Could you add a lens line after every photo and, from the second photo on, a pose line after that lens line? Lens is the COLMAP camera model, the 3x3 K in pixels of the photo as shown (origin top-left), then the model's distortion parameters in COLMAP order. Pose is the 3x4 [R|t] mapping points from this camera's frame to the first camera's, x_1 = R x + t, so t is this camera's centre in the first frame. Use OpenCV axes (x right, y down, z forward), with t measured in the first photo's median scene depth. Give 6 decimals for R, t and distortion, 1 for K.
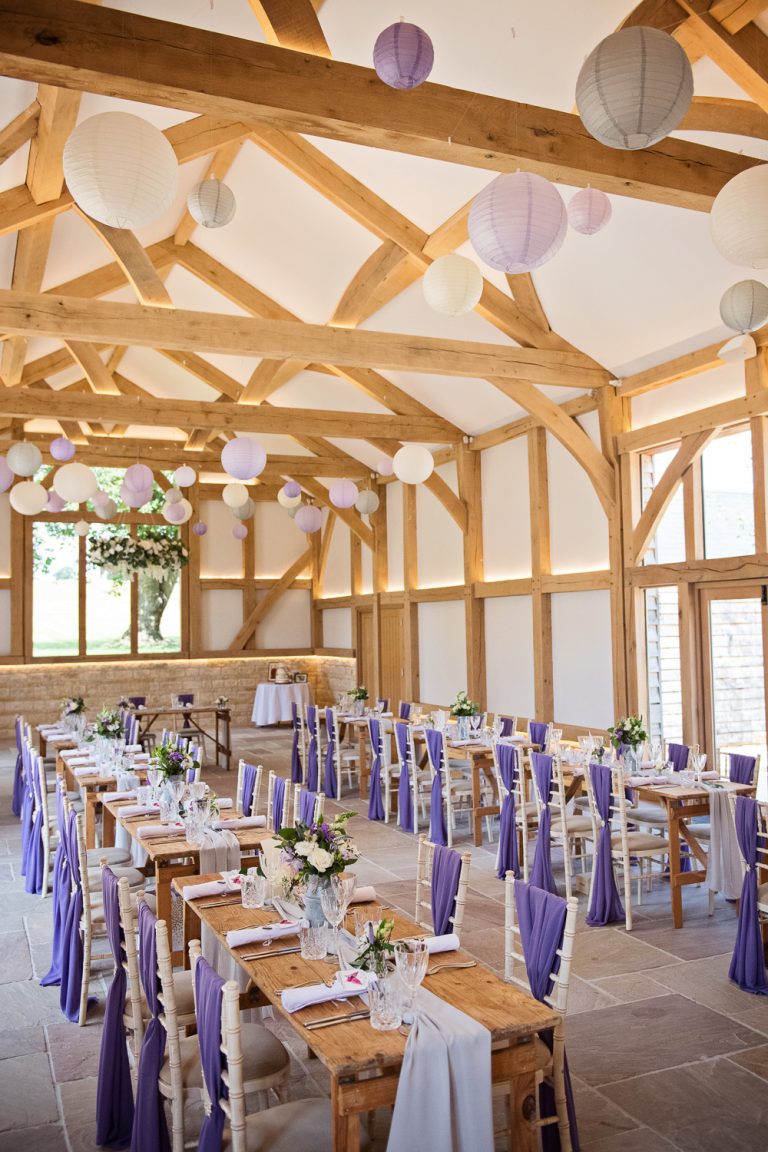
lens RADIAL K [[964.8, 0, 384.0], [0, 964.8, 576.0], [0, 0, 1]] dist [0.000104, -0.005404]
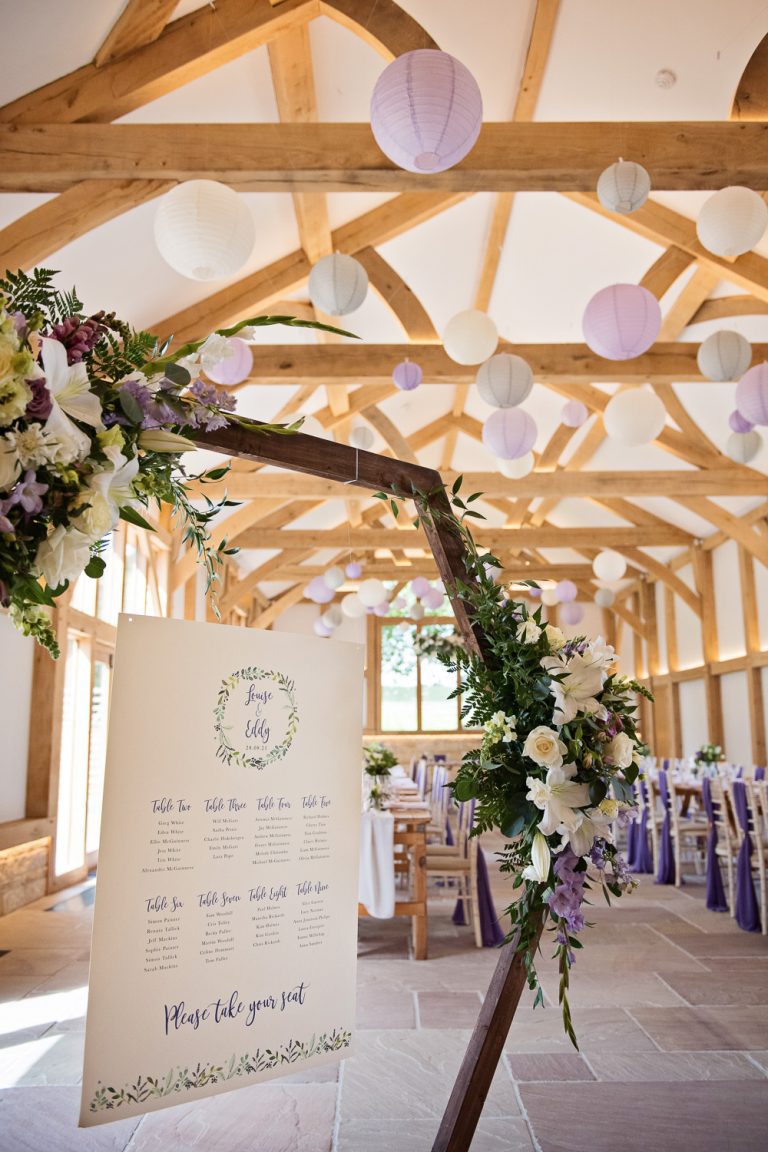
lens RADIAL K [[926.7, 0, 384.0], [0, 926.7, 576.0], [0, 0, 1]] dist [-0.014771, -0.005823]
pose [[0.917135, -0.053089, -0.395026, 0.178752], [0.007575, 0.993232, -0.115896, 0.029287], [0.398505, 0.103300, 0.911330, -0.192301]]
